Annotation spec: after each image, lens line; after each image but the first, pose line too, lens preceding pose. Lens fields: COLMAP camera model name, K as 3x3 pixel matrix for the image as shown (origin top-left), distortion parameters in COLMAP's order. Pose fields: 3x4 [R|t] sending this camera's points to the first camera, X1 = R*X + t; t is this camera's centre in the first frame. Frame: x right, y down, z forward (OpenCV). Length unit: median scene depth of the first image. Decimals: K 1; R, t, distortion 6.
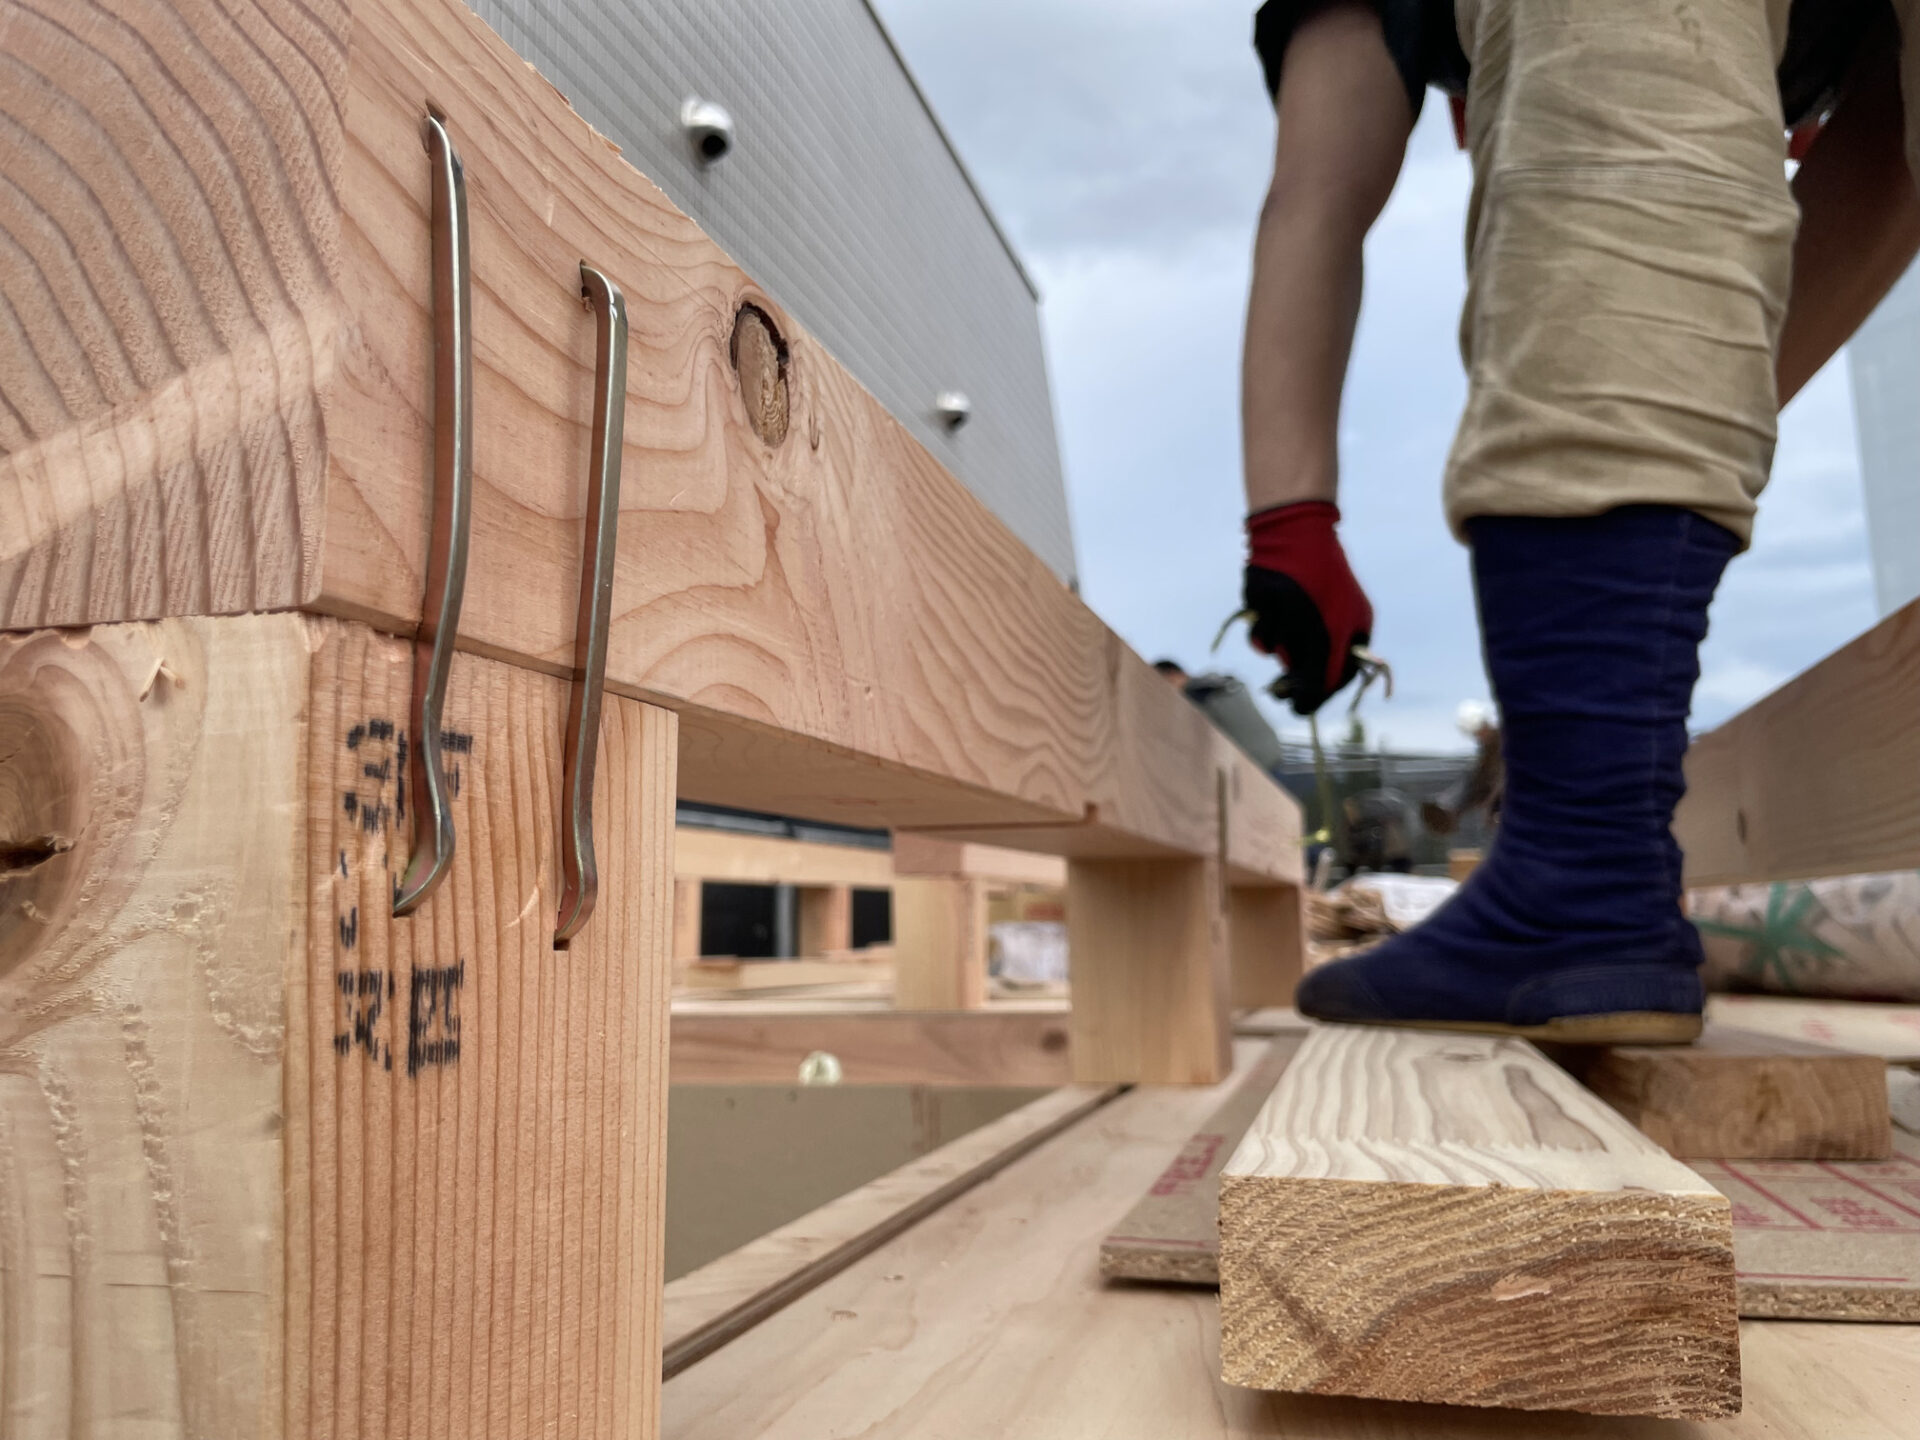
lens RADIAL K [[1550.2, 0, 960.0], [0, 1550.2, 626.1], [0, 0, 1]] dist [-0.012235, -0.002427]
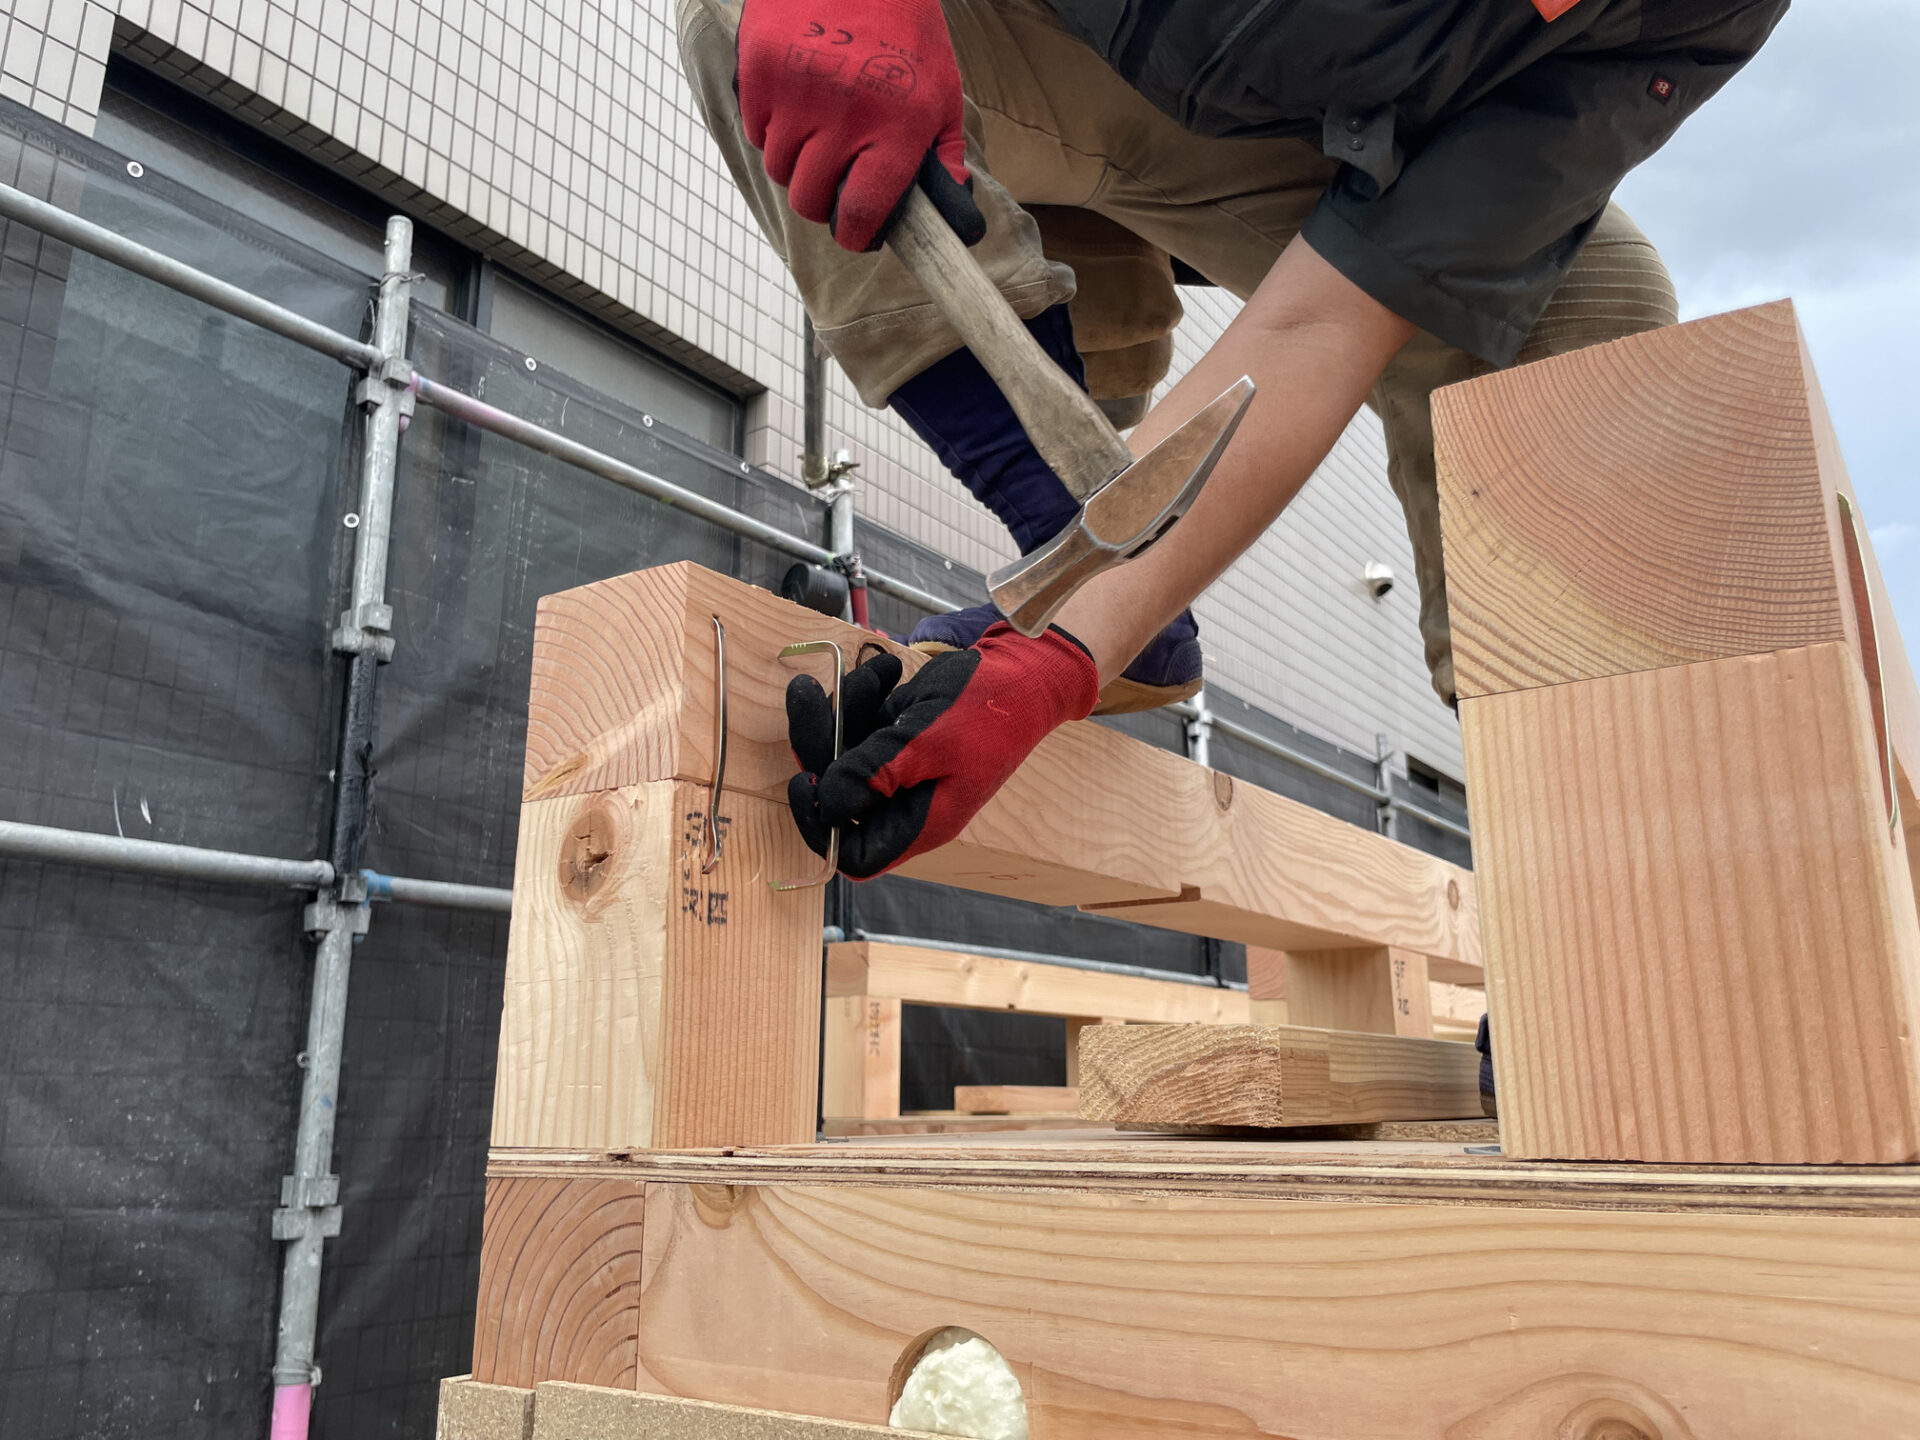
lens RADIAL K [[1473.3, 0, 970.2], [0, 1473.3, 708.2], [0, 0, 1]] dist [0.085708, -0.128195]
pose [[0.945974, -0.065407, -0.317578, 1.146686], [0.034491, 0.994184, -0.102019, 0.177739], [0.322403, 0.085554, 0.942728, -1.726959]]
